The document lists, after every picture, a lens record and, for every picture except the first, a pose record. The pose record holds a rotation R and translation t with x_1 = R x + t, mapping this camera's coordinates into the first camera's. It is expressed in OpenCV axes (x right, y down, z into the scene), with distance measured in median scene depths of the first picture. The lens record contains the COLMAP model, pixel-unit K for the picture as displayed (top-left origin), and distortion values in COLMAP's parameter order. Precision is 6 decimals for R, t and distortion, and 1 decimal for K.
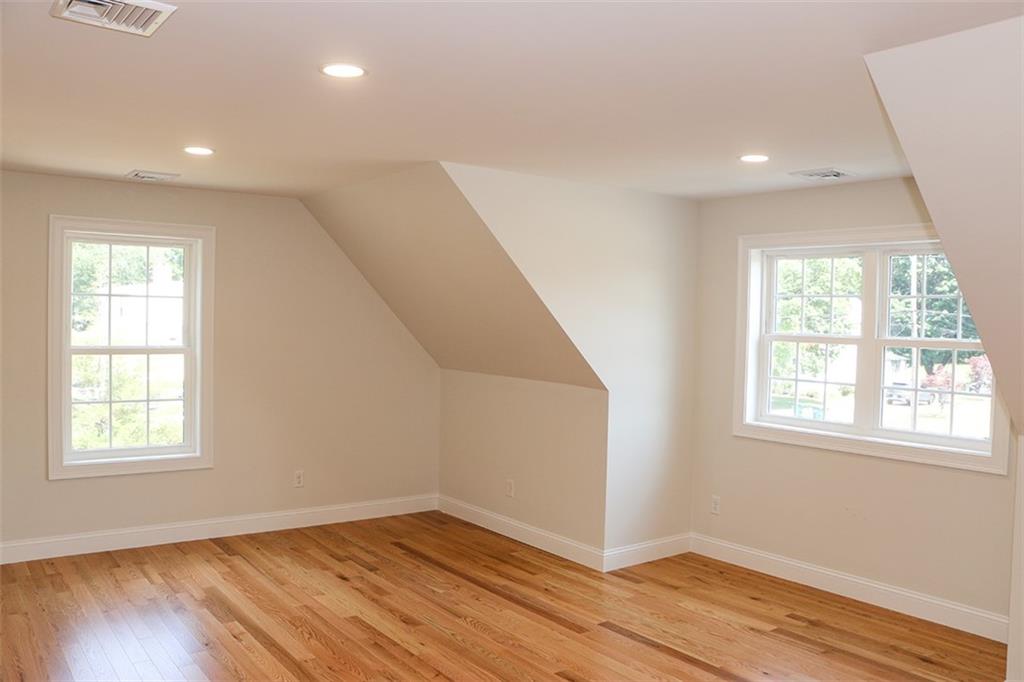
lens RADIAL K [[832.0, 0, 512.0], [0, 832.0, 341.0], [0, 0, 1]] dist [-0.188304, 0.163108]
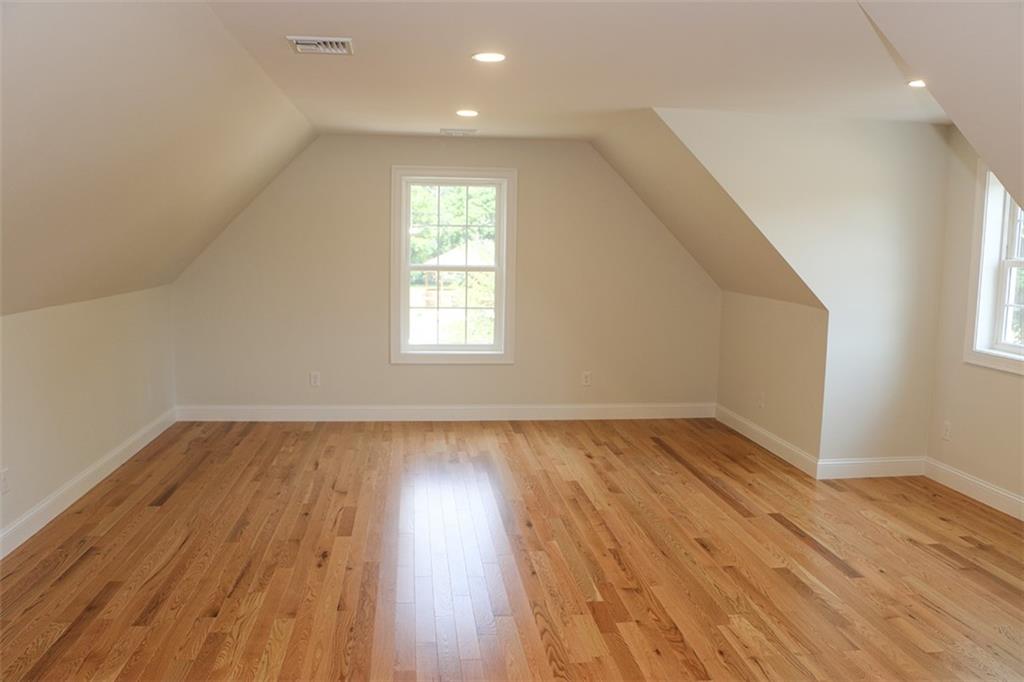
lens RADIAL K [[832.0, 0, 512.0], [0, 832.0, 341.0], [0, 0, 1]] dist [-0.188304, 0.163108]
pose [[0.865057, 0.051526, -0.499020, 0.299345], [-0.011239, 0.996452, 0.083404, 0.017050], [0.501548, -0.066540, 0.862567, -0.113881]]
